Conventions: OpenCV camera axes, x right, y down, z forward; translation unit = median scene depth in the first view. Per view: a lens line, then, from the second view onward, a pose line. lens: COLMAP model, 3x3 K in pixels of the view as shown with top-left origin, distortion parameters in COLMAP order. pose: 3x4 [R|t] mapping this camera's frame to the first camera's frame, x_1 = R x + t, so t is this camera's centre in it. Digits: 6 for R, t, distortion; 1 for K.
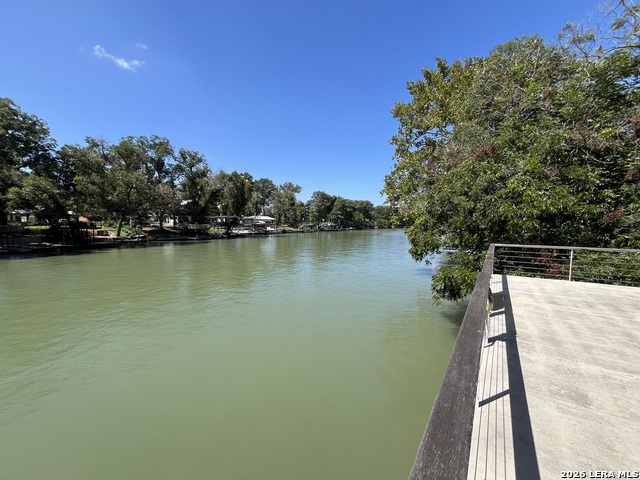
lens RADIAL K [[257.2, 0, 315.9], [0, 257.2, 240.5], [0, 0, 1]] dist [-0.001997, -0.000521]
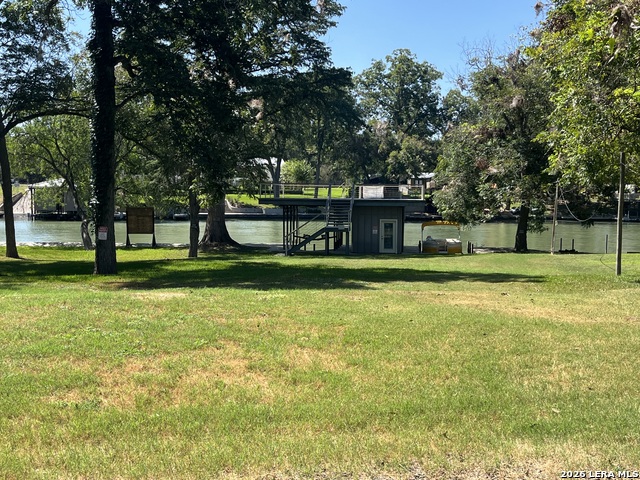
lens RADIAL K [[778.8, 0, 319.8], [0, 778.8, 240.0], [0, 0, 1]] dist [0.019529, 0.000000]
pose [[0.472264, 0.050108, -0.880032, 0.716322], [-0.063539, 0.997721, 0.022712, 0.043957], [0.879164, 0.045190, 0.474371, -0.348825]]
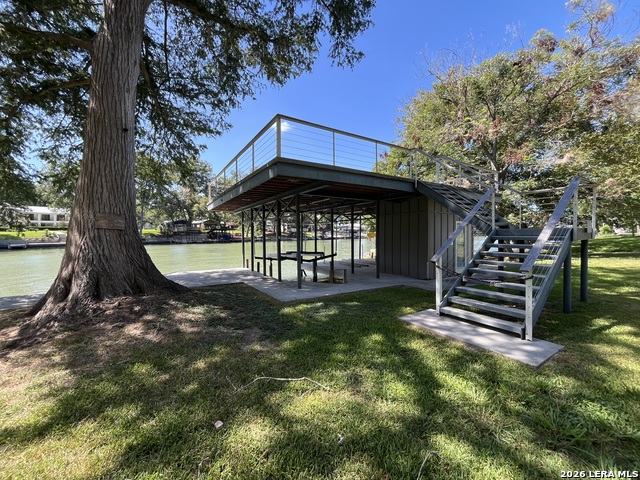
lens RADIAL K [[257.2, 0, 317.0], [0, 257.2, 241.4], [0, 0, 1]] dist [-0.001997, -0.000521]
pose [[0.918583, 0.002881, -0.395219, 0.143224], [-0.020601, 0.998963, -0.040600, 0.054433], [0.394692, 0.045437, 0.917689, -0.145022]]
